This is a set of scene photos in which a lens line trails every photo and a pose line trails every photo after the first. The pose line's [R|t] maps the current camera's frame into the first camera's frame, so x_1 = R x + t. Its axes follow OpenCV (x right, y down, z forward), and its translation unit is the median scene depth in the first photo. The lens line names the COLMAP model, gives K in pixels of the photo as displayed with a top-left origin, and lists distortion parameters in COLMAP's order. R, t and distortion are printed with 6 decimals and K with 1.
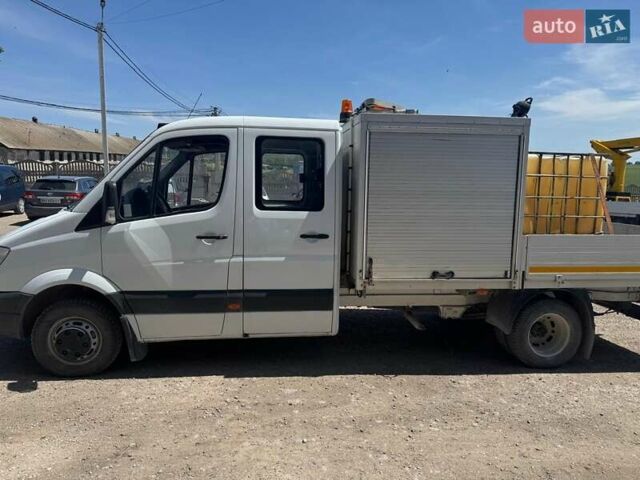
lens RADIAL K [[449.5, 0, 325.8], [0, 449.5, 242.5], [0, 0, 1]] dist [0.027980, -0.028873]
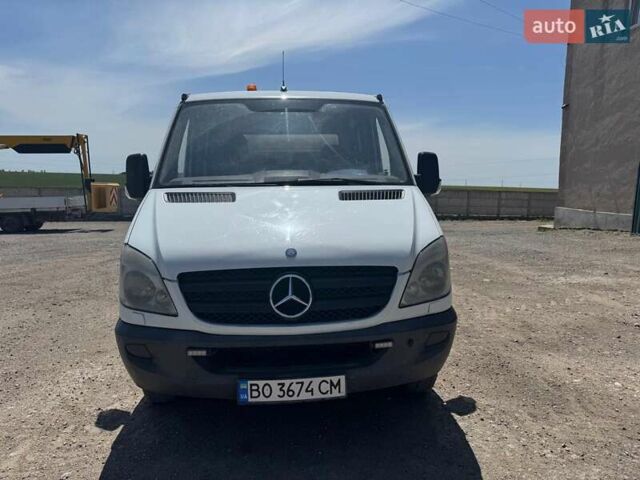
lens RADIAL K [[449.5, 0, 317.9], [0, 449.5, 241.0], [0, 0, 1]] dist [0.027980, -0.028873]
pose [[0.052543, -0.134099, 0.989574, -1.363305], [0.146373, 0.981274, 0.125203, -0.092857], [-0.987833, 0.138268, 0.071187, 1.103684]]
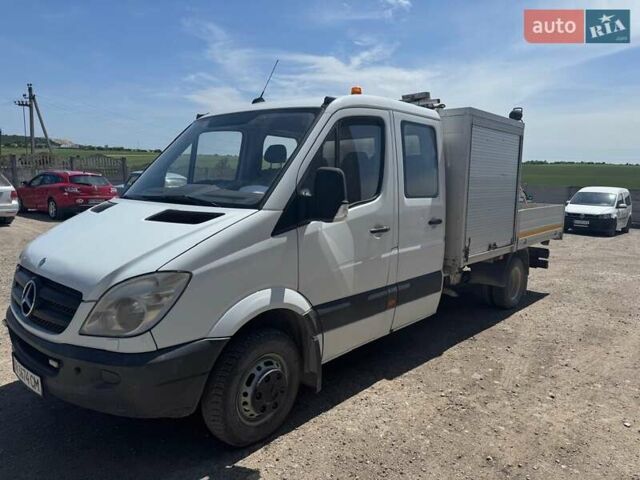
lens RADIAL K [[449.5, 0, 323.0], [0, 449.5, 238.7], [0, 0, 1]] dist [0.027980, -0.028873]
pose [[0.753433, -0.092936, 0.650923, -0.928157], [0.080959, 0.995540, 0.048431, -0.047357], [-0.652521, 0.016209, 0.757597, 0.392473]]
